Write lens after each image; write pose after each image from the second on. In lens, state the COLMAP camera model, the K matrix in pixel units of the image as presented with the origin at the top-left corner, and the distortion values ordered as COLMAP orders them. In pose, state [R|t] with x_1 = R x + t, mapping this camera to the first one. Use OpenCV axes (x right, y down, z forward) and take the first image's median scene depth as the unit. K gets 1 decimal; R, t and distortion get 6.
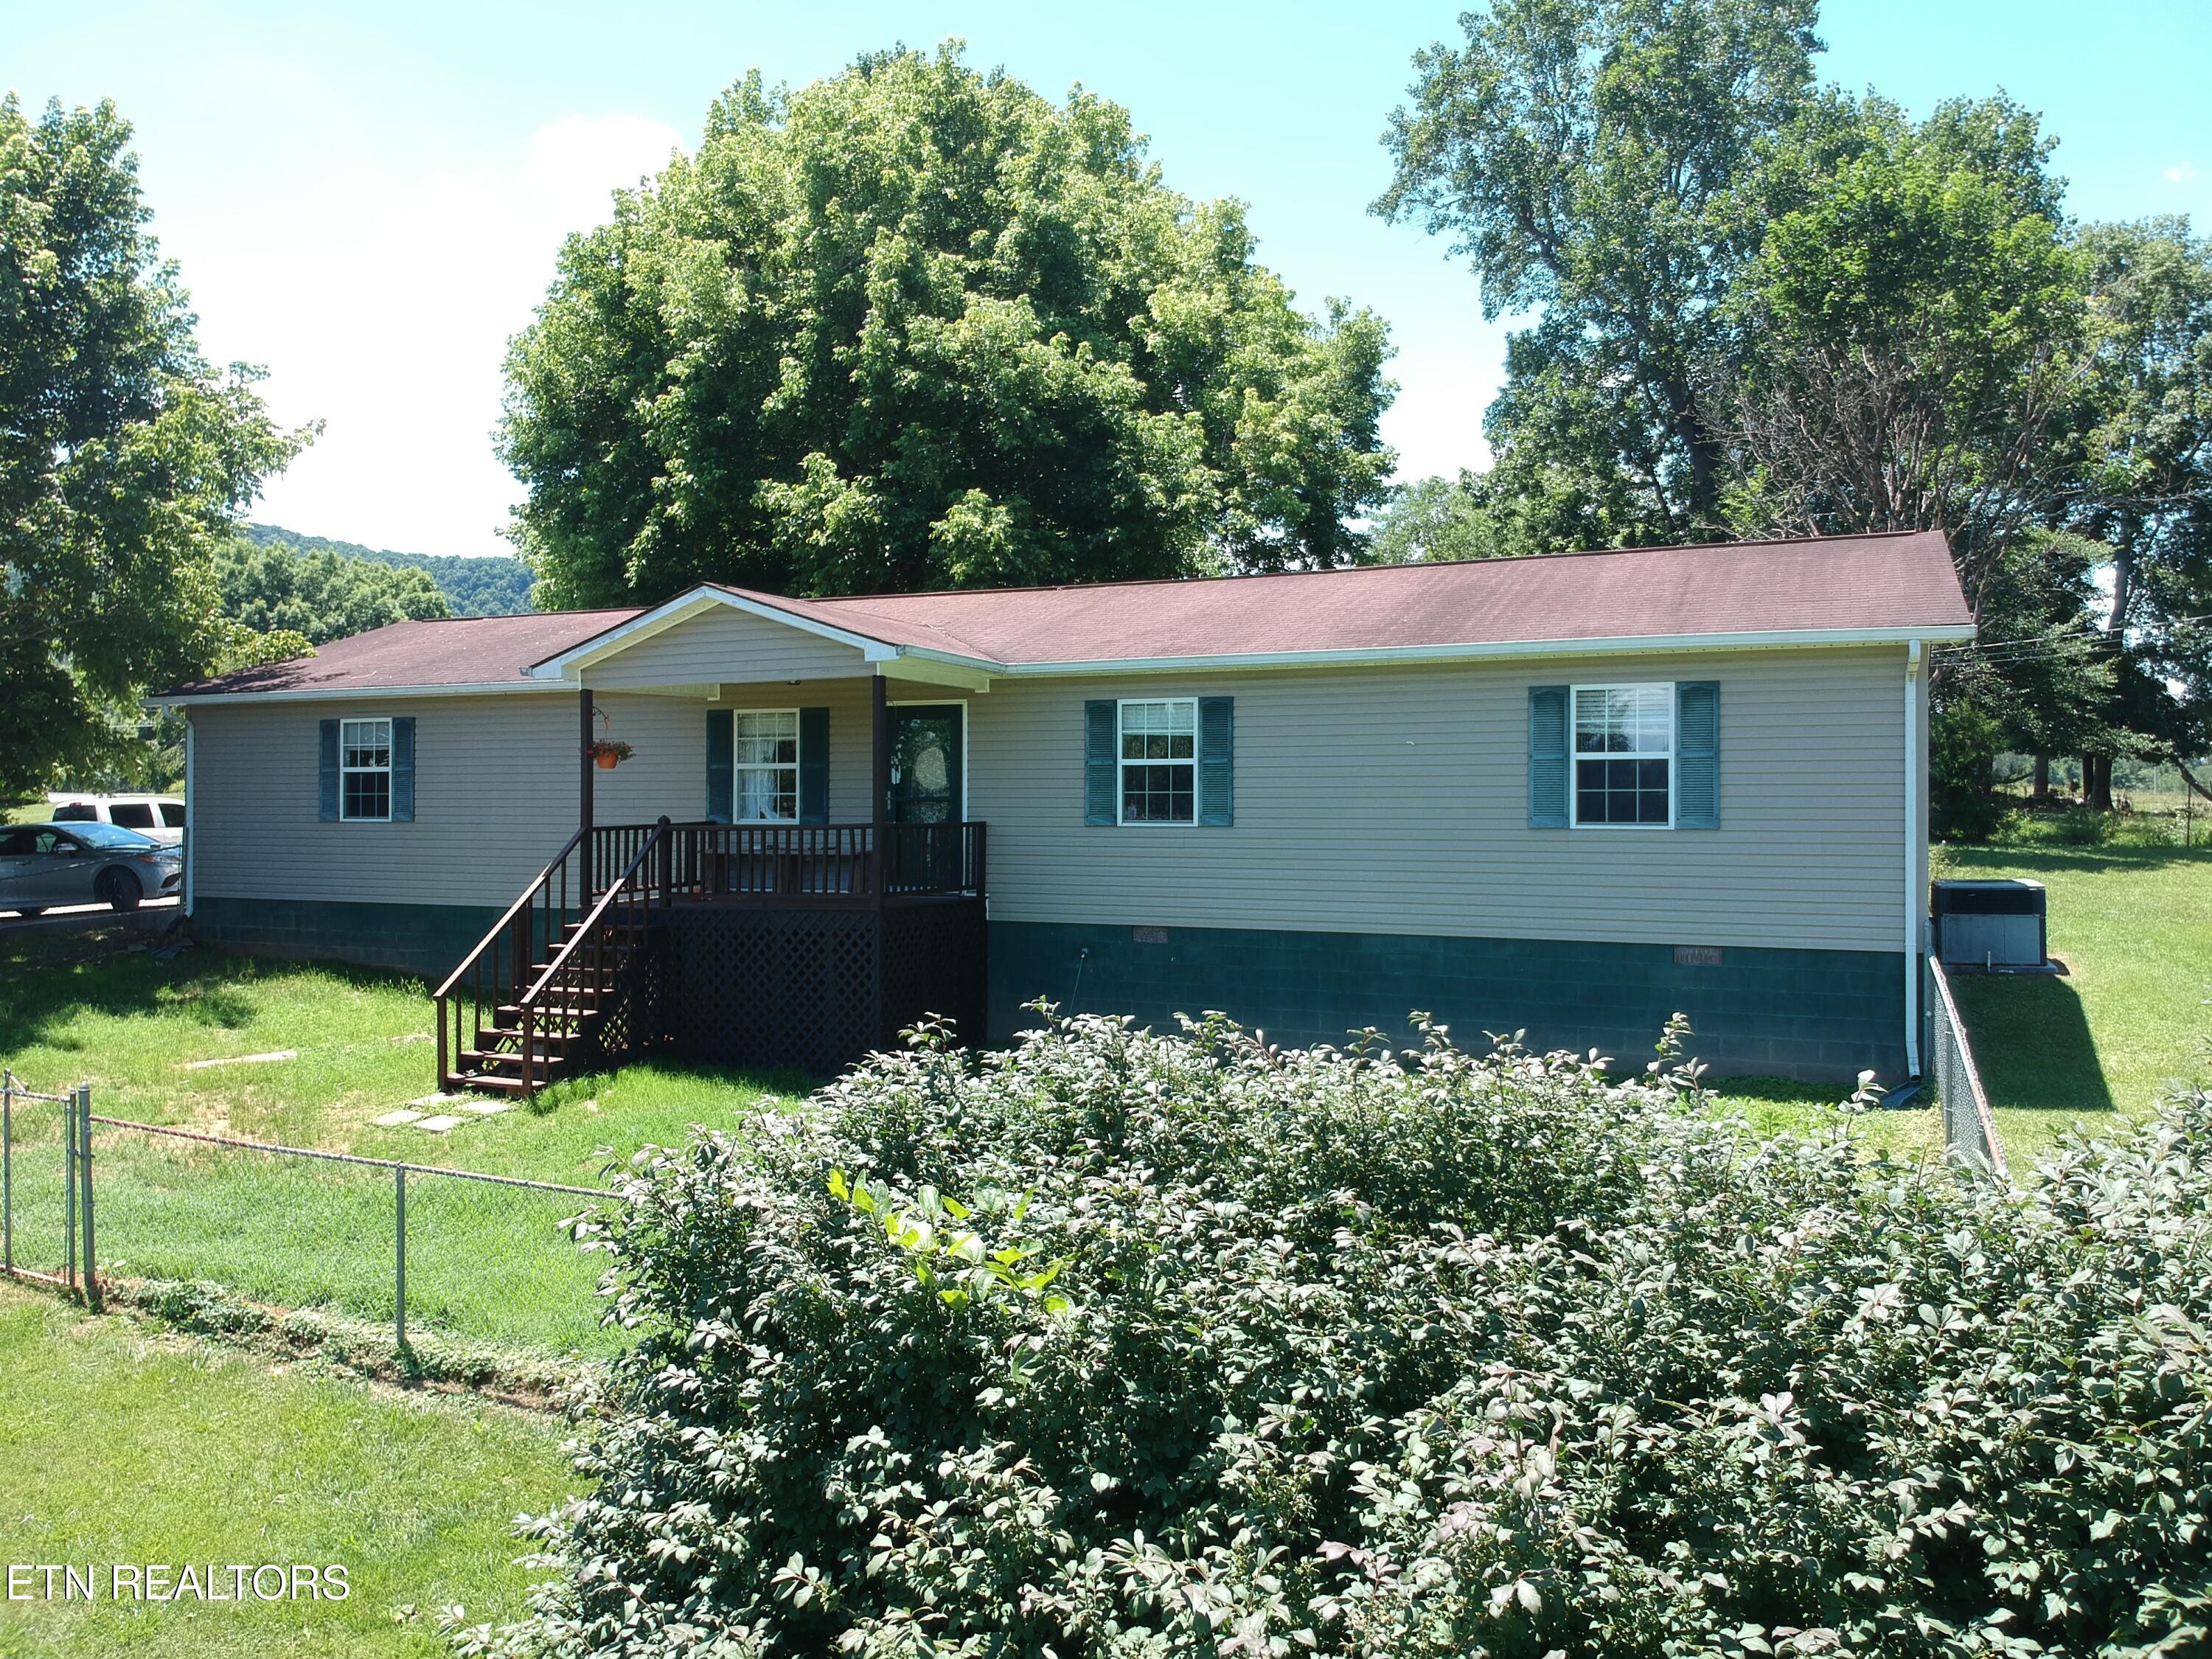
lens RADIAL K [[1611.3, 0, 1106.0], [0, 1611.3, 829.5], [0, 0, 1]] dist [-0.038447, 0.002194]
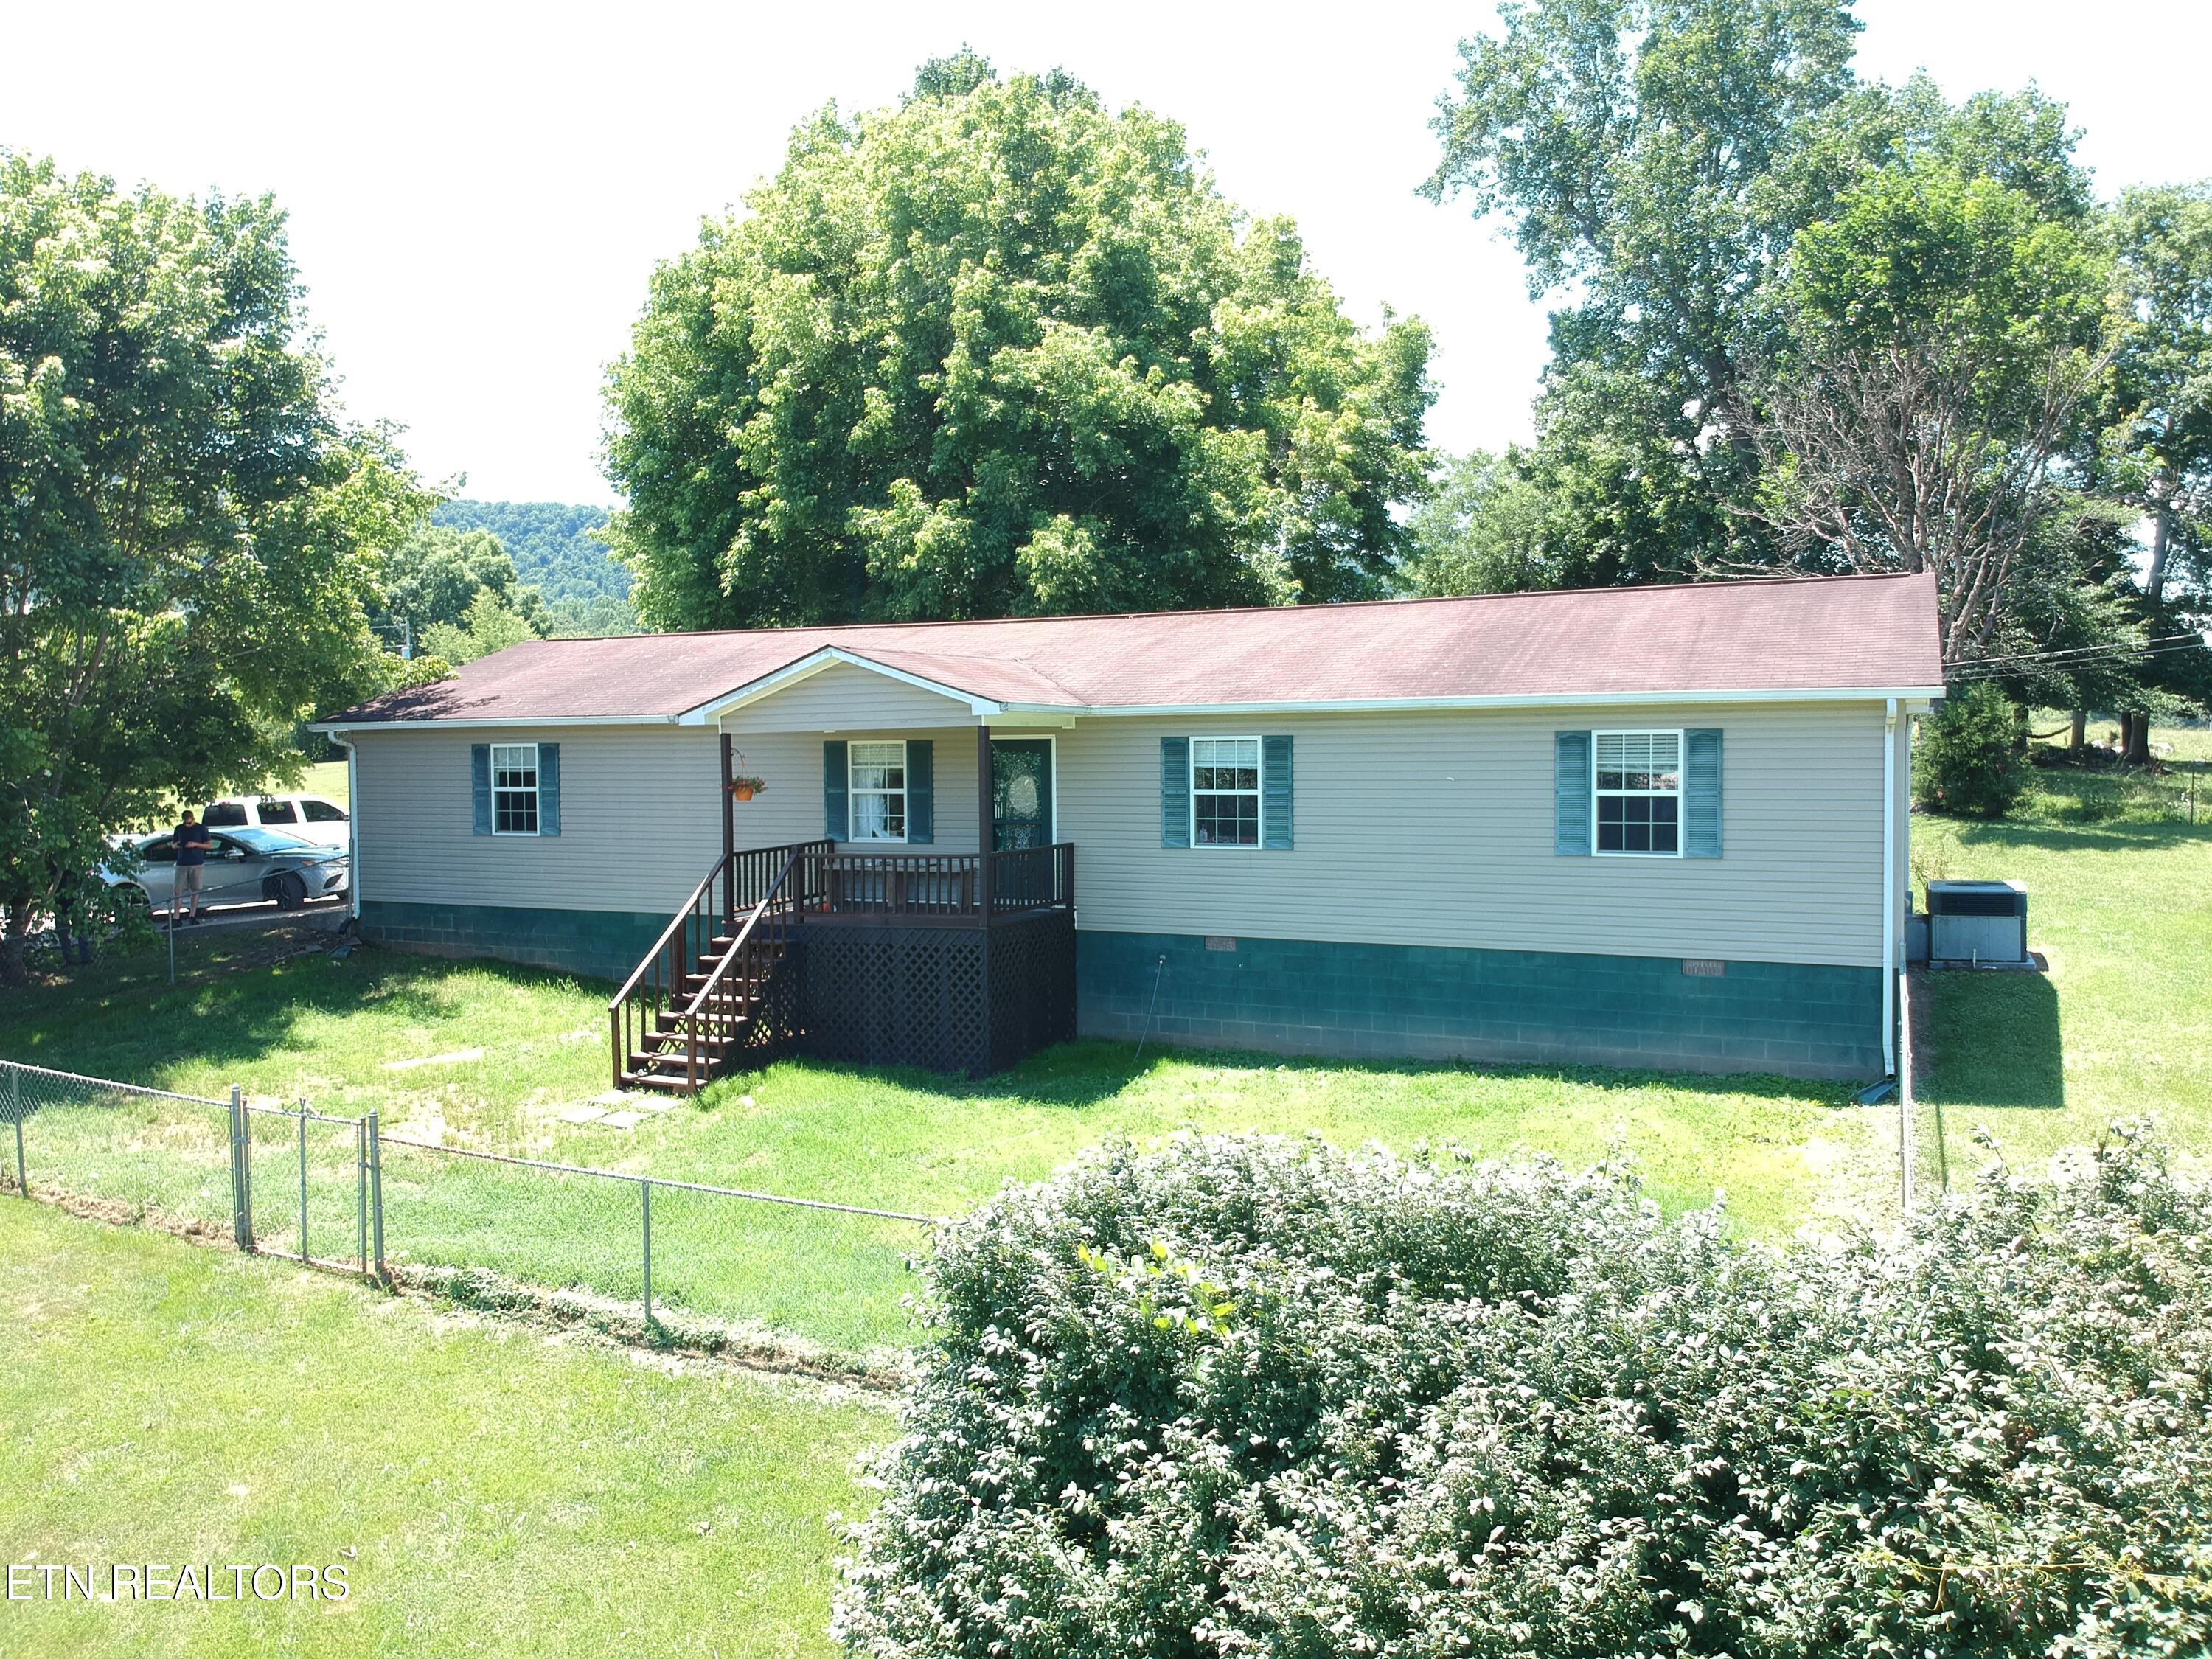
lens RADIAL K [[1608.0, 0, 1106.0], [0, 1608.0, 829.5], [0, 0, 1]] dist [0.004557, -0.072925]
pose [[0.999461, -0.011739, -0.030644, -0.022162], [0.013014, 0.999043, 0.041749, -0.071573], [0.030125, -0.042125, 0.998658, -0.155525]]
